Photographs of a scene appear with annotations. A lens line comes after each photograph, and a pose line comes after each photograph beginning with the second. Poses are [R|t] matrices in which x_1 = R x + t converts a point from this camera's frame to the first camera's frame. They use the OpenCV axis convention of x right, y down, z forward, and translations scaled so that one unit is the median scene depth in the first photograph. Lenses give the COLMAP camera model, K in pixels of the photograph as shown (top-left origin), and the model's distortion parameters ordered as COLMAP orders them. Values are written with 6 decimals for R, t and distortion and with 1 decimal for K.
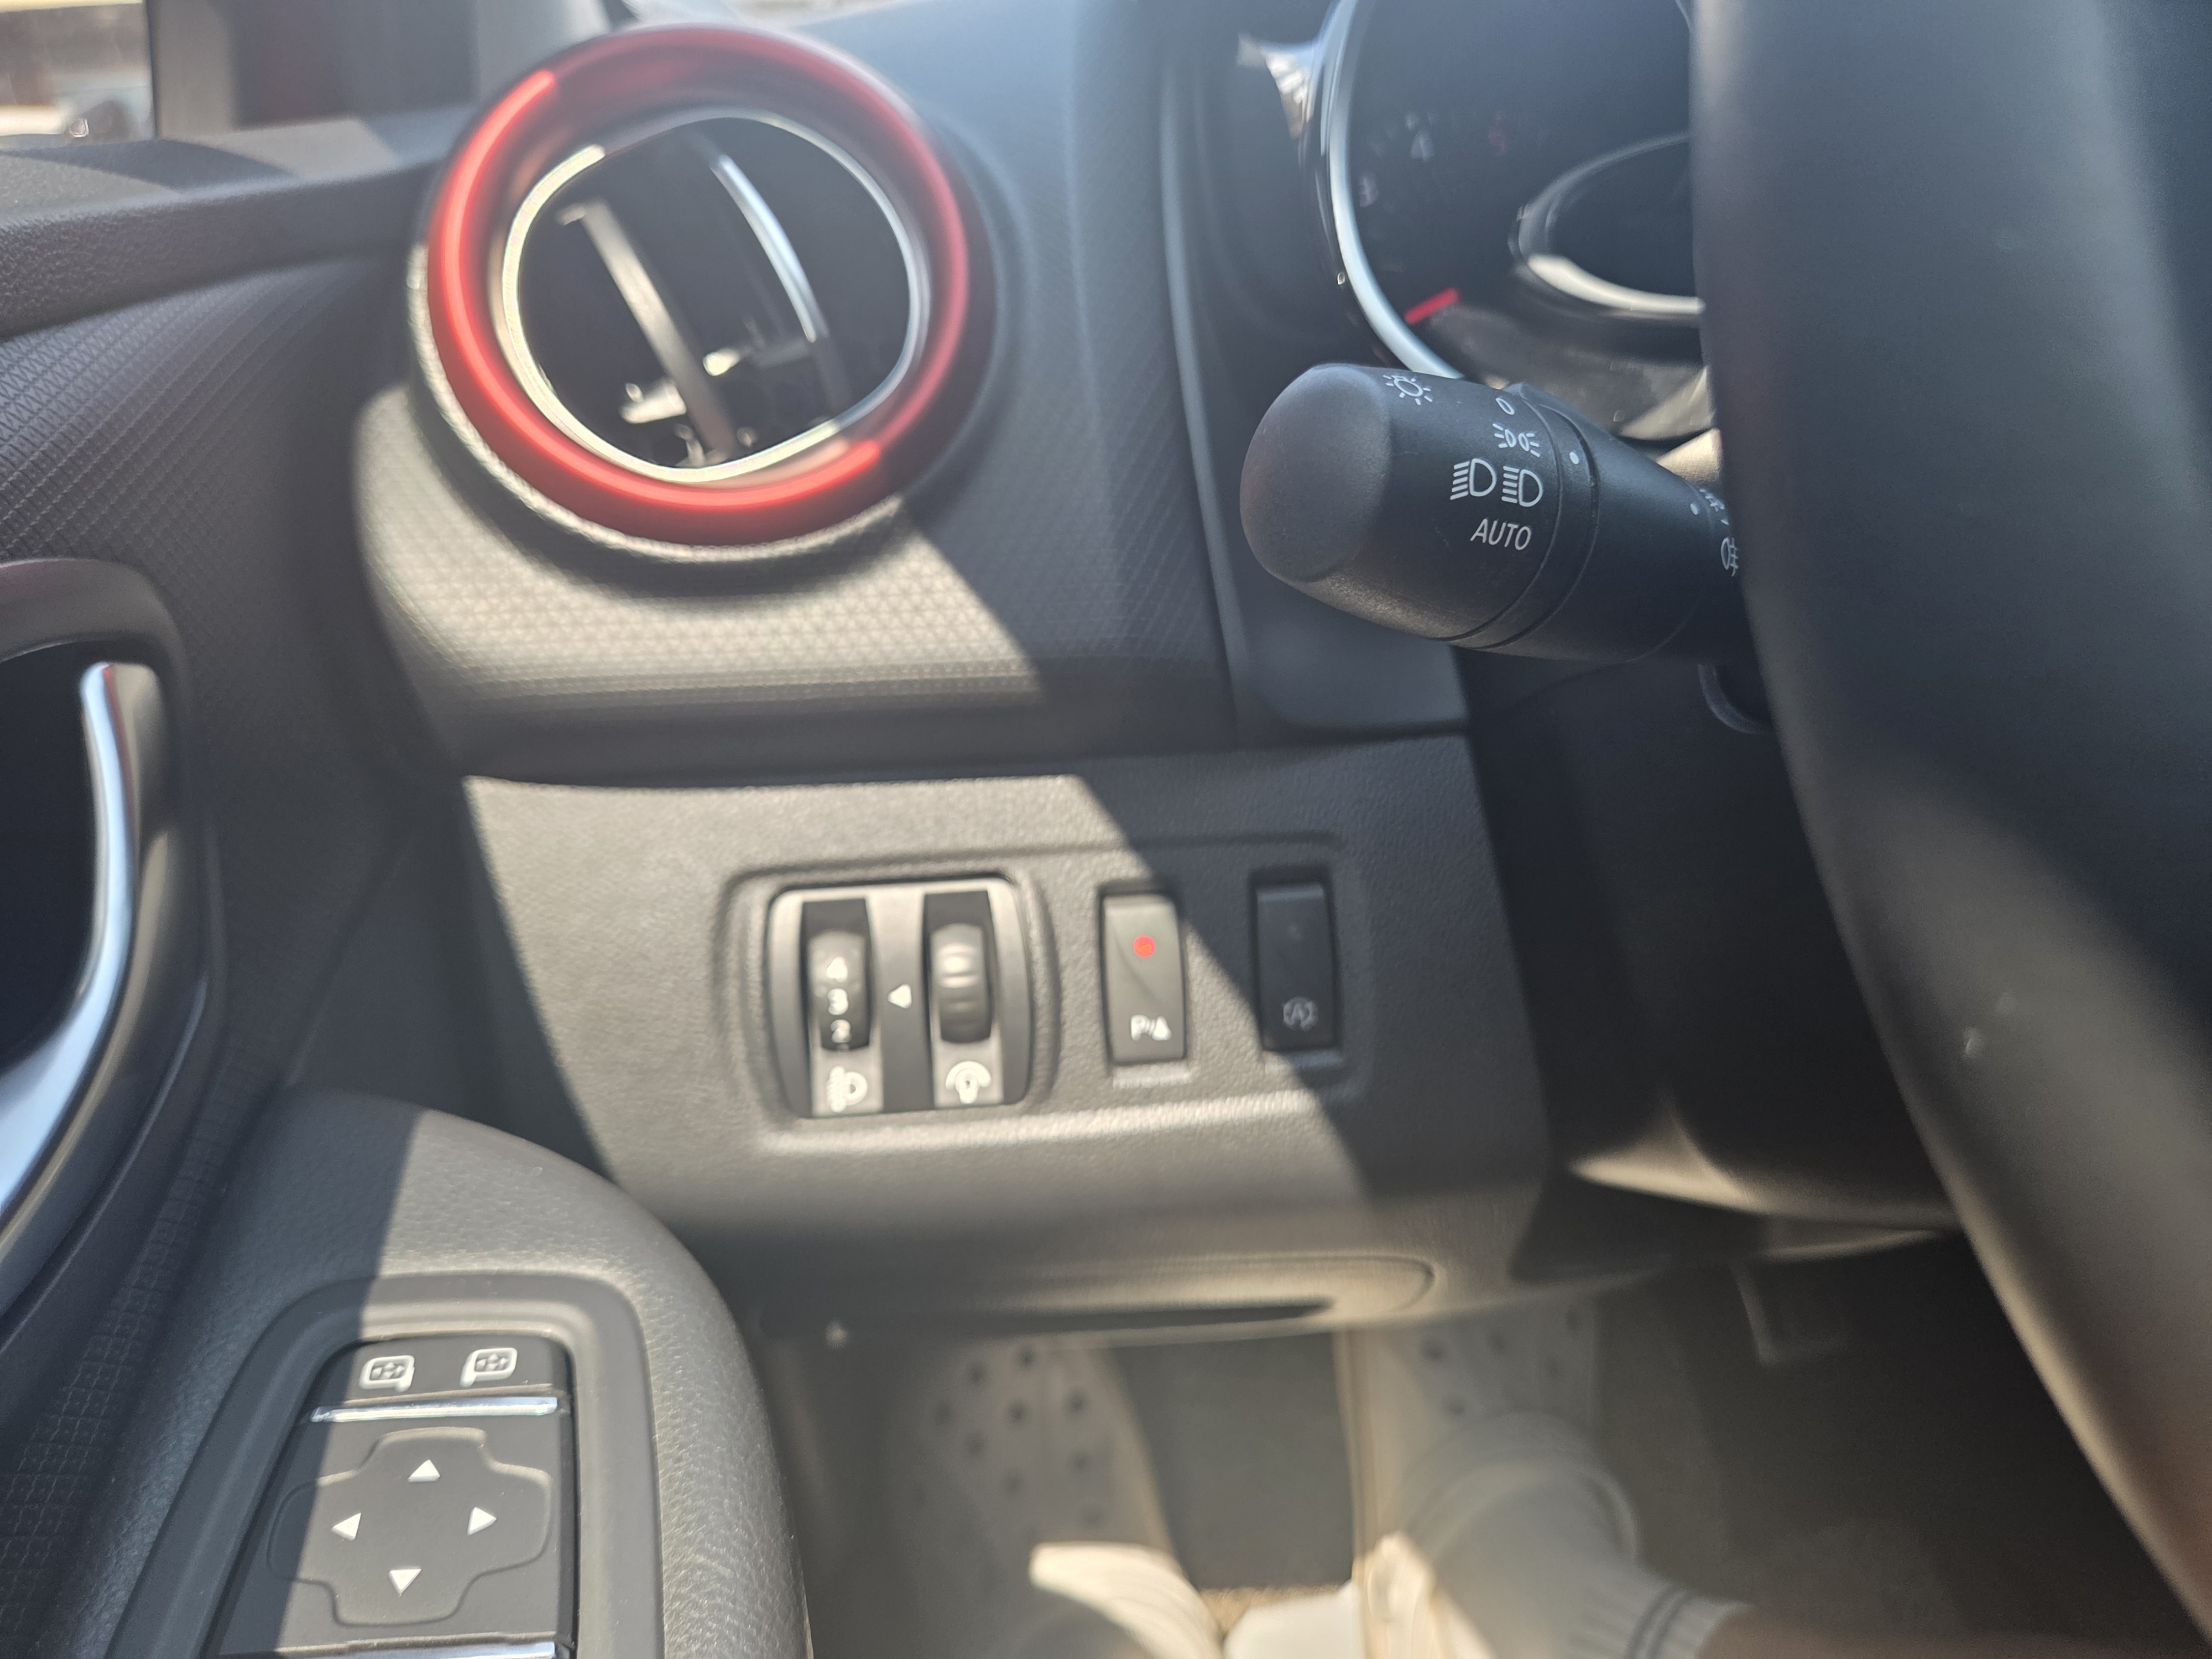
lens RADIAL K [[1497.1, 0, 1006.4], [0, 1497.1, 886.9], [0, 0, 1]] dist [-0.000922, -0.000965]
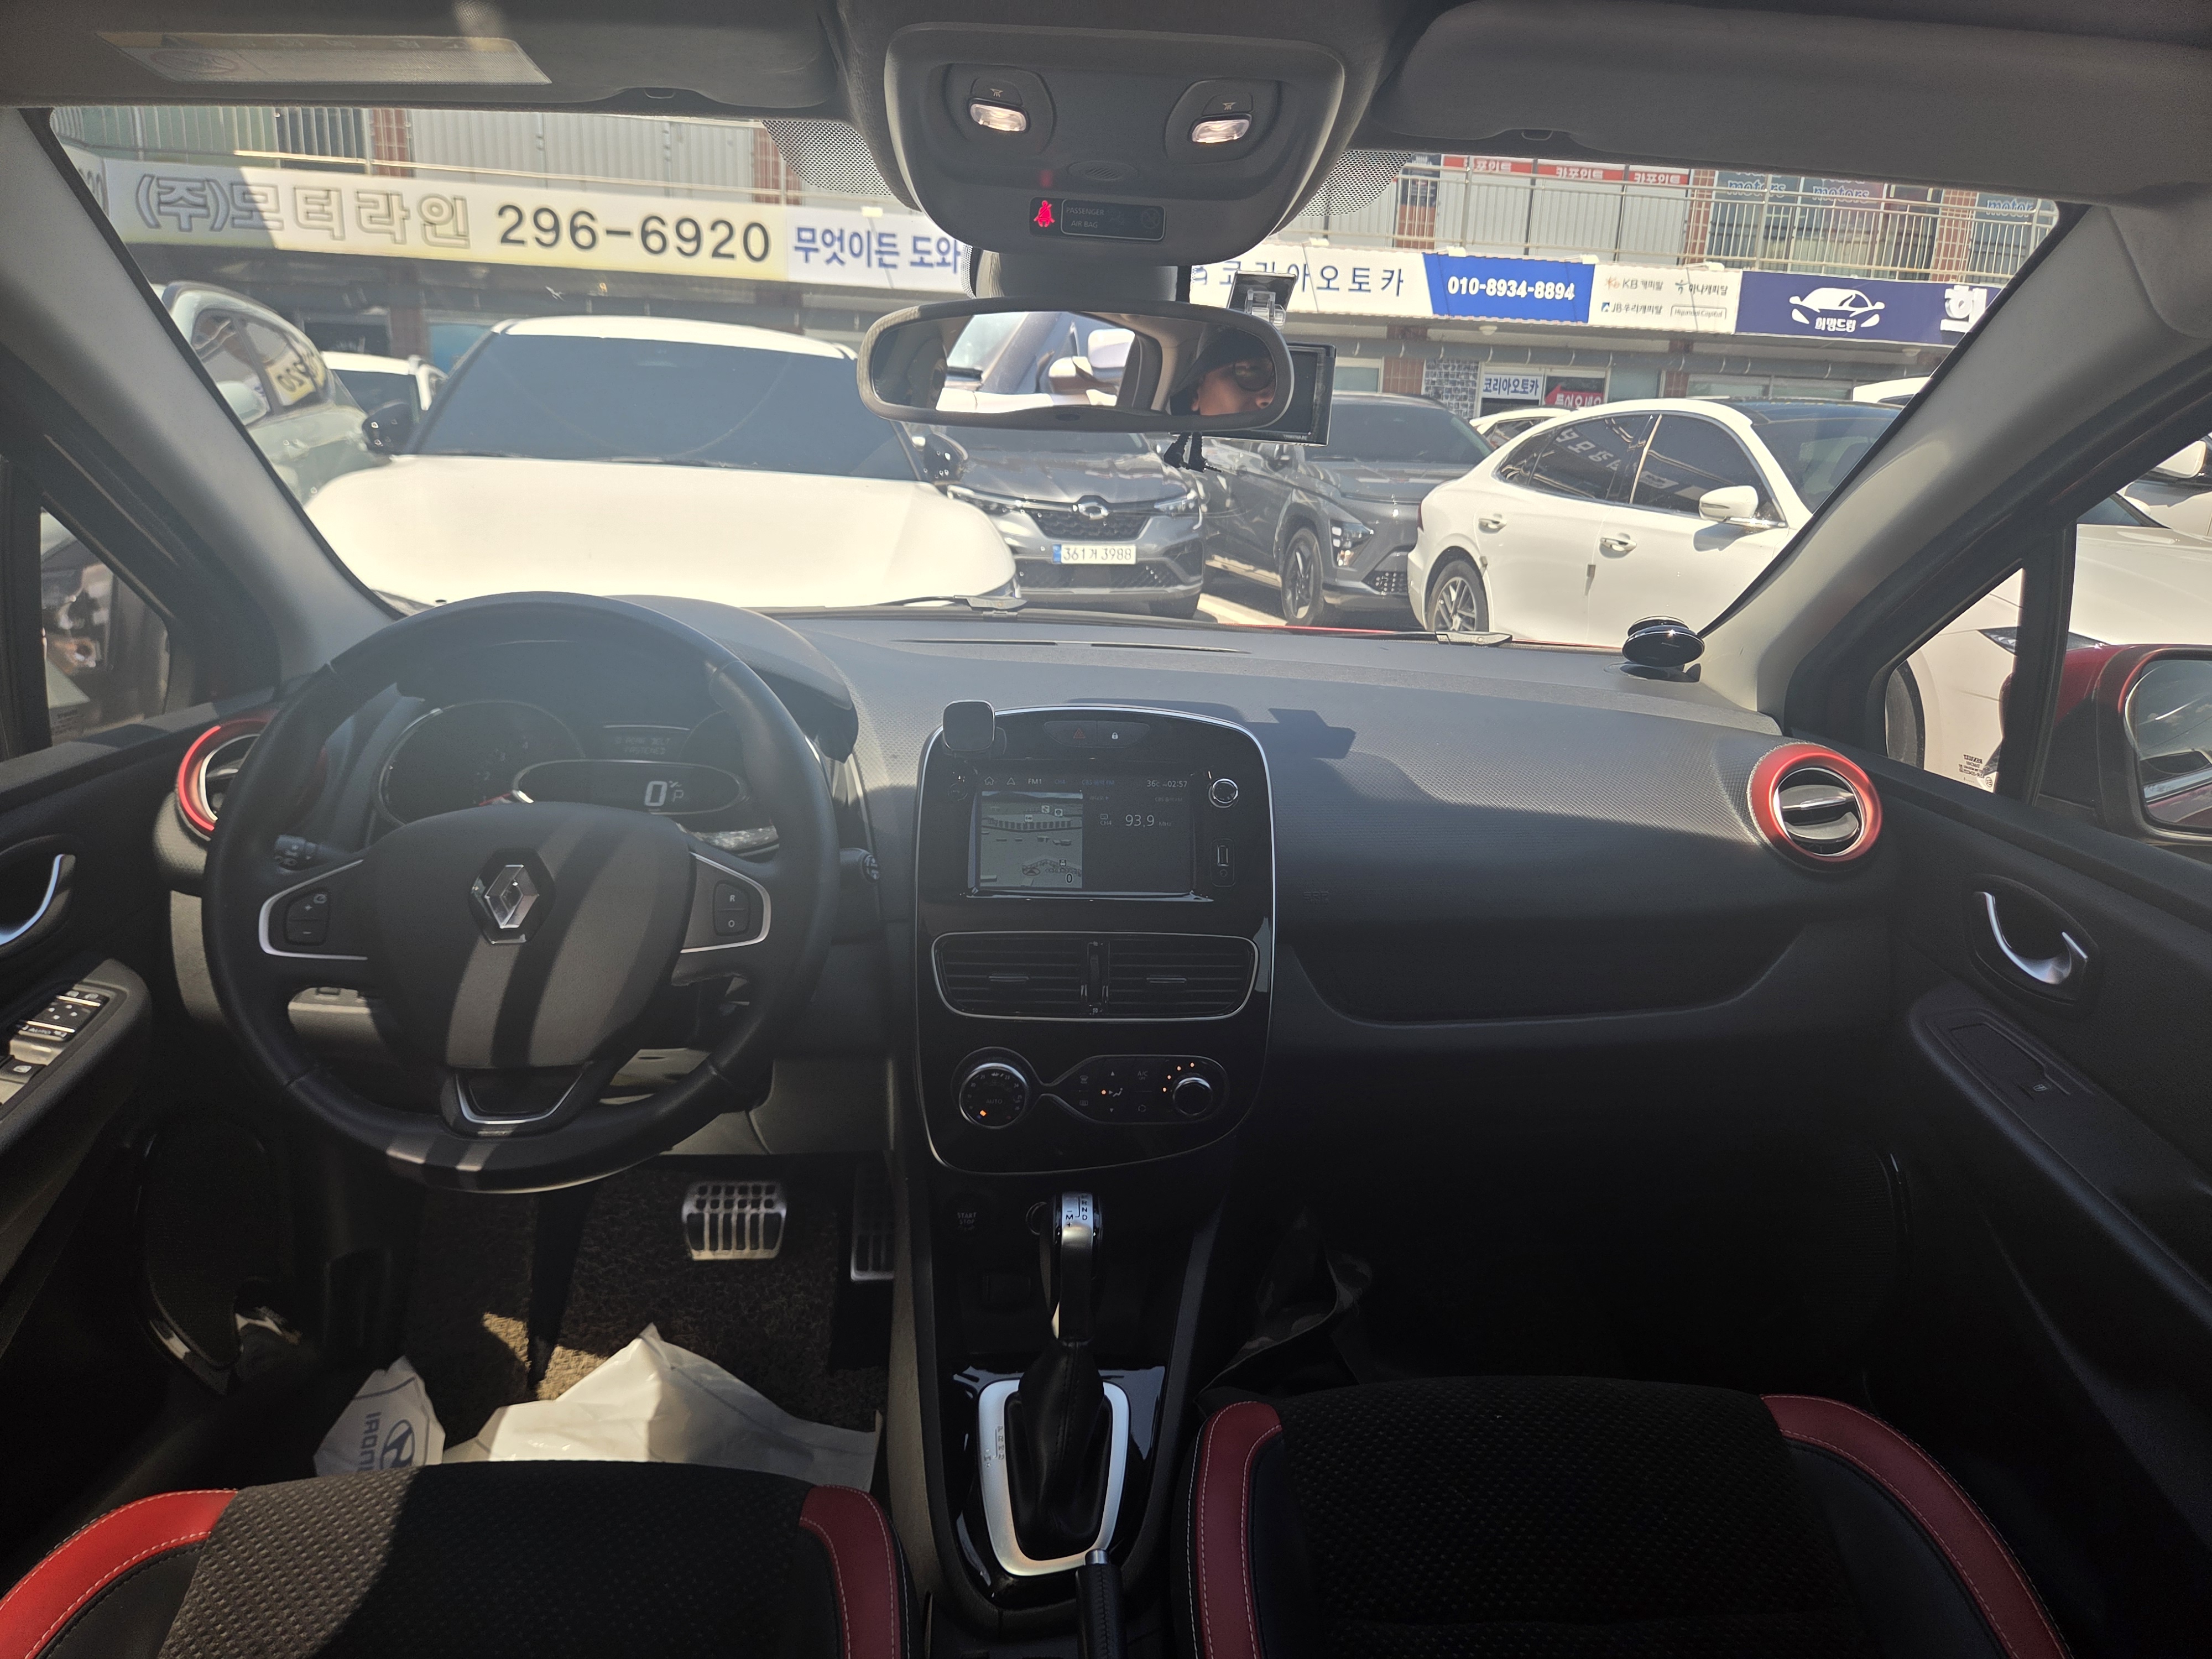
lens RADIAL K [[1508.2, 0, 1103.9], [0, 1508.2, 850.7], [0, 0, 1]] dist [0.055150, -0.047089]
pose [[0.983610, 0.139874, -0.113785, 2.450951], [-0.156699, 0.975305, -0.155644, 0.068424], [0.089205, 0.170923, 0.981238, -2.683064]]
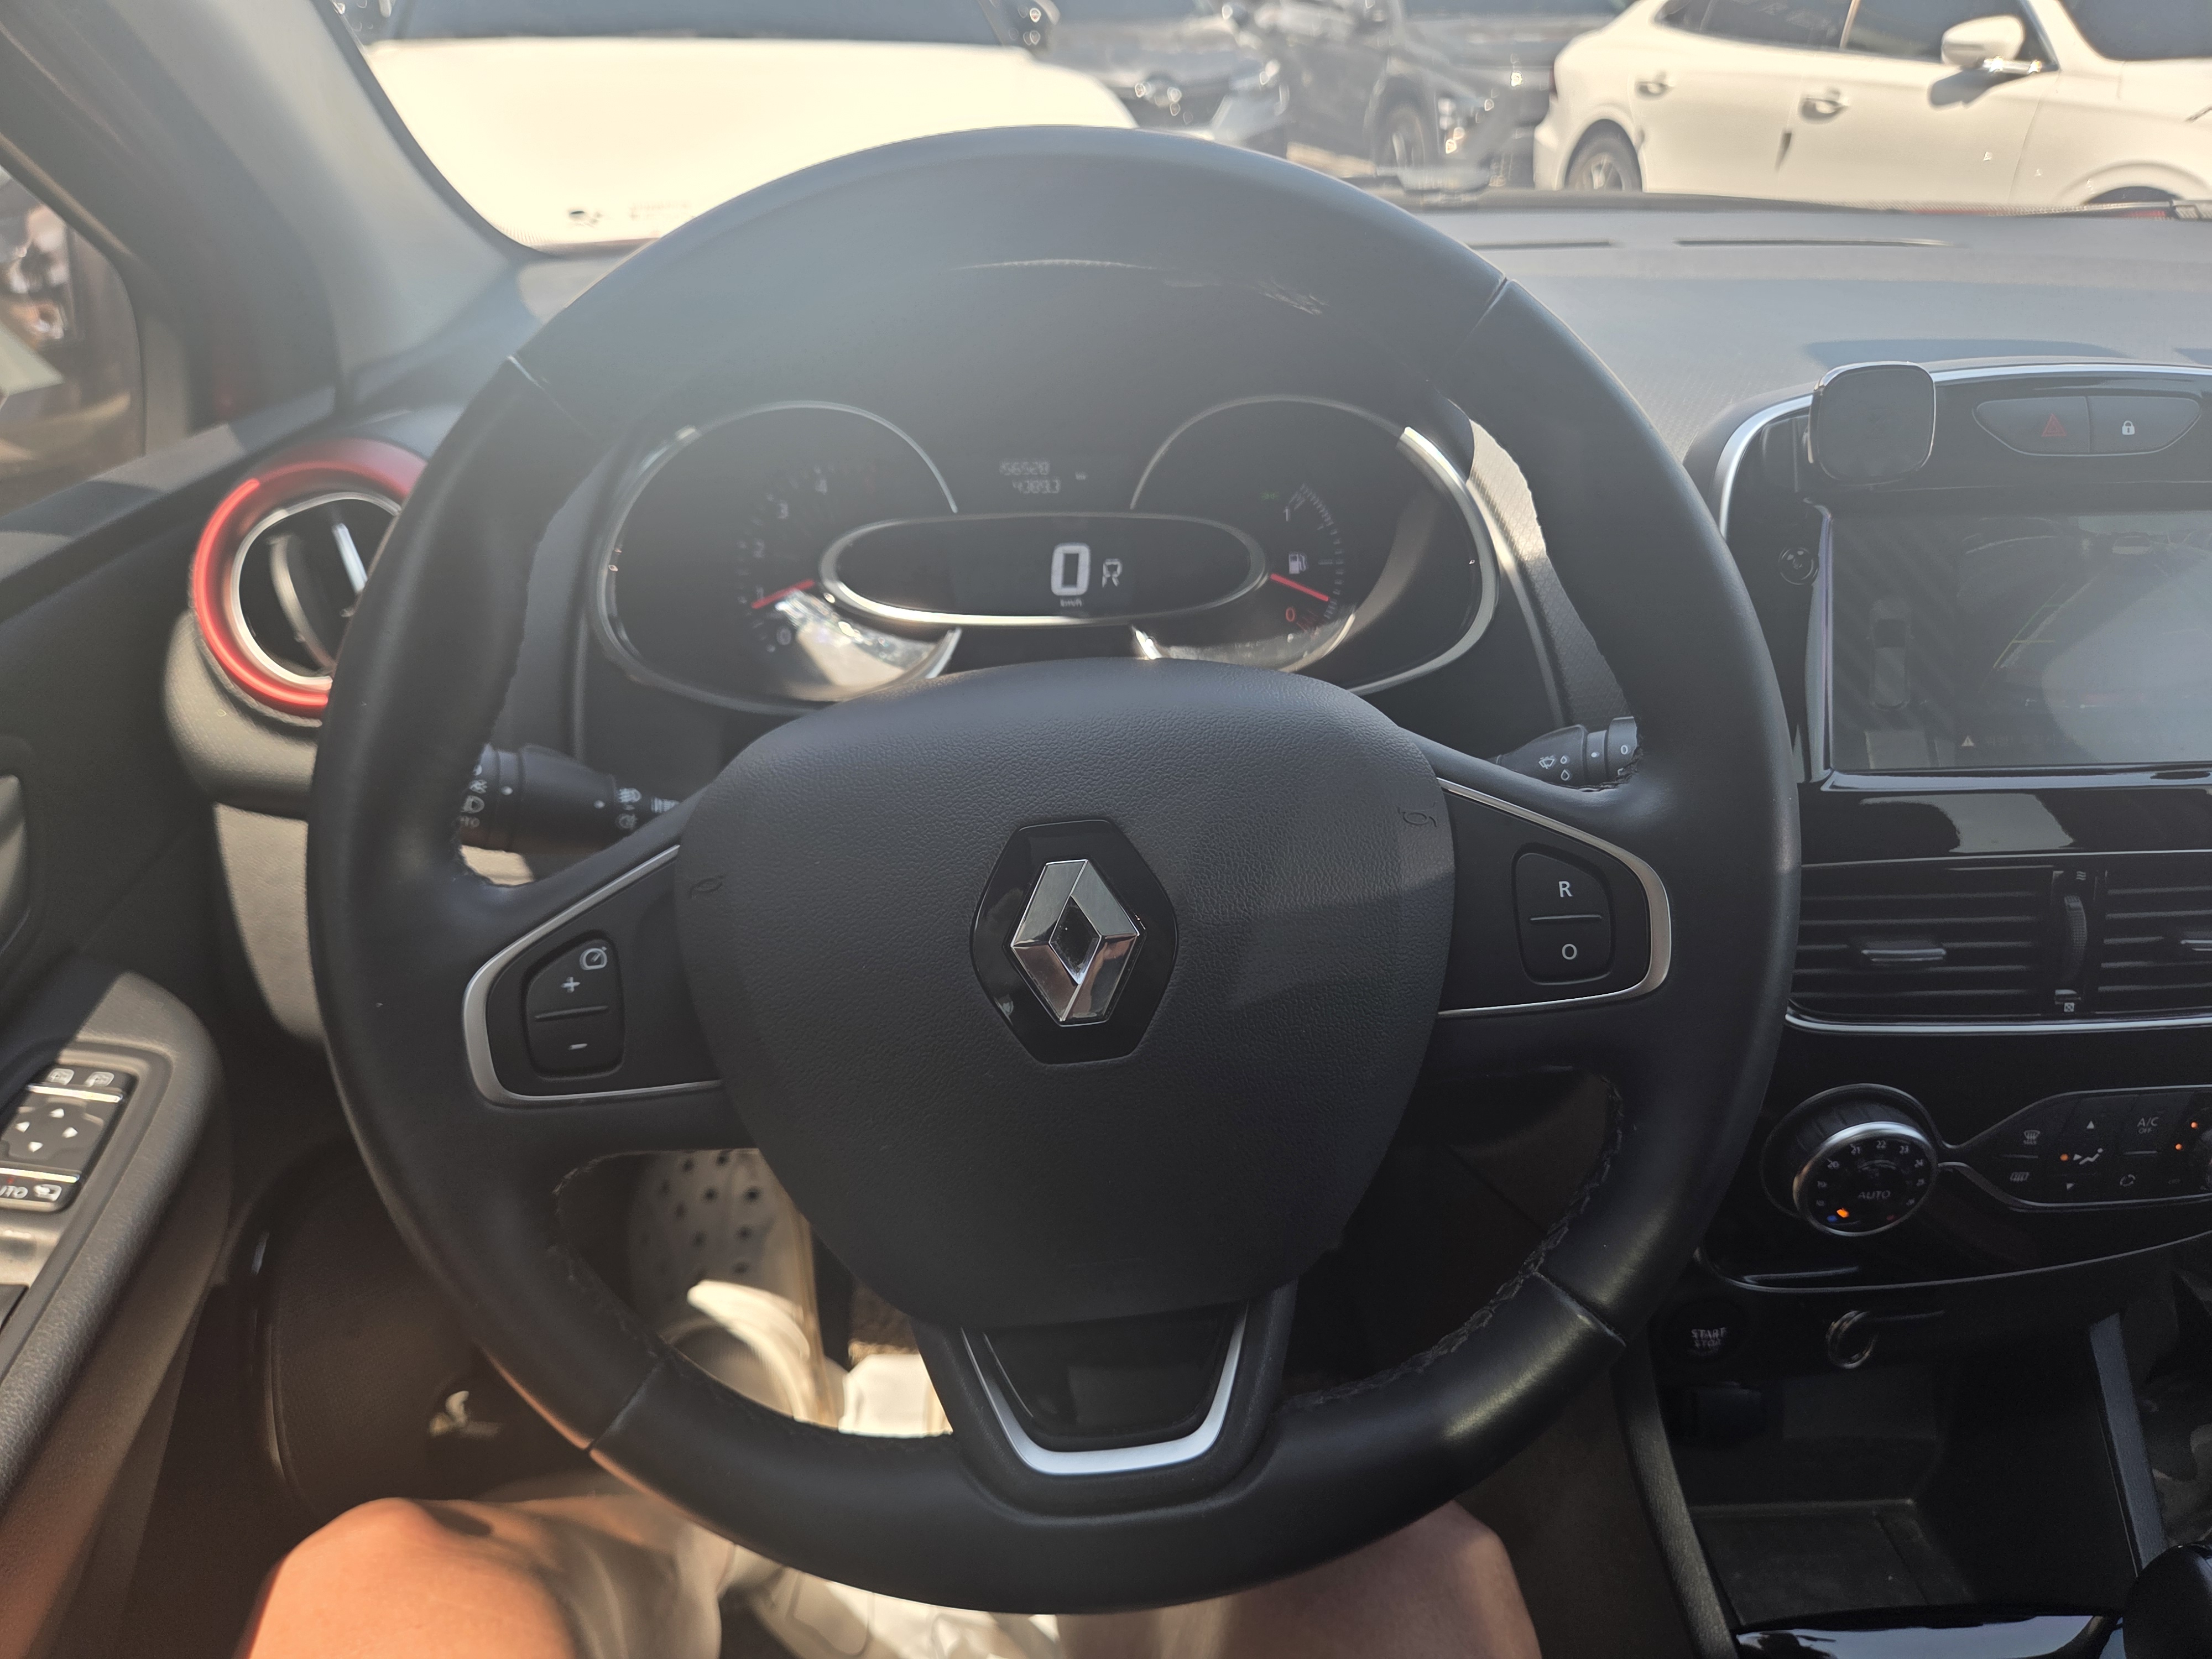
lens RADIAL K [[1518.3, 0, 1098.2], [0, 1518.3, 846.6], [0, 0, 1]] dist [0.021818, -0.020377]
pose [[0.986212, 0.130228, -0.102111, 1.032517], [-0.122849, 0.989547, 0.075528, -0.319253], [0.110880, -0.061943, 0.991902, -0.912979]]
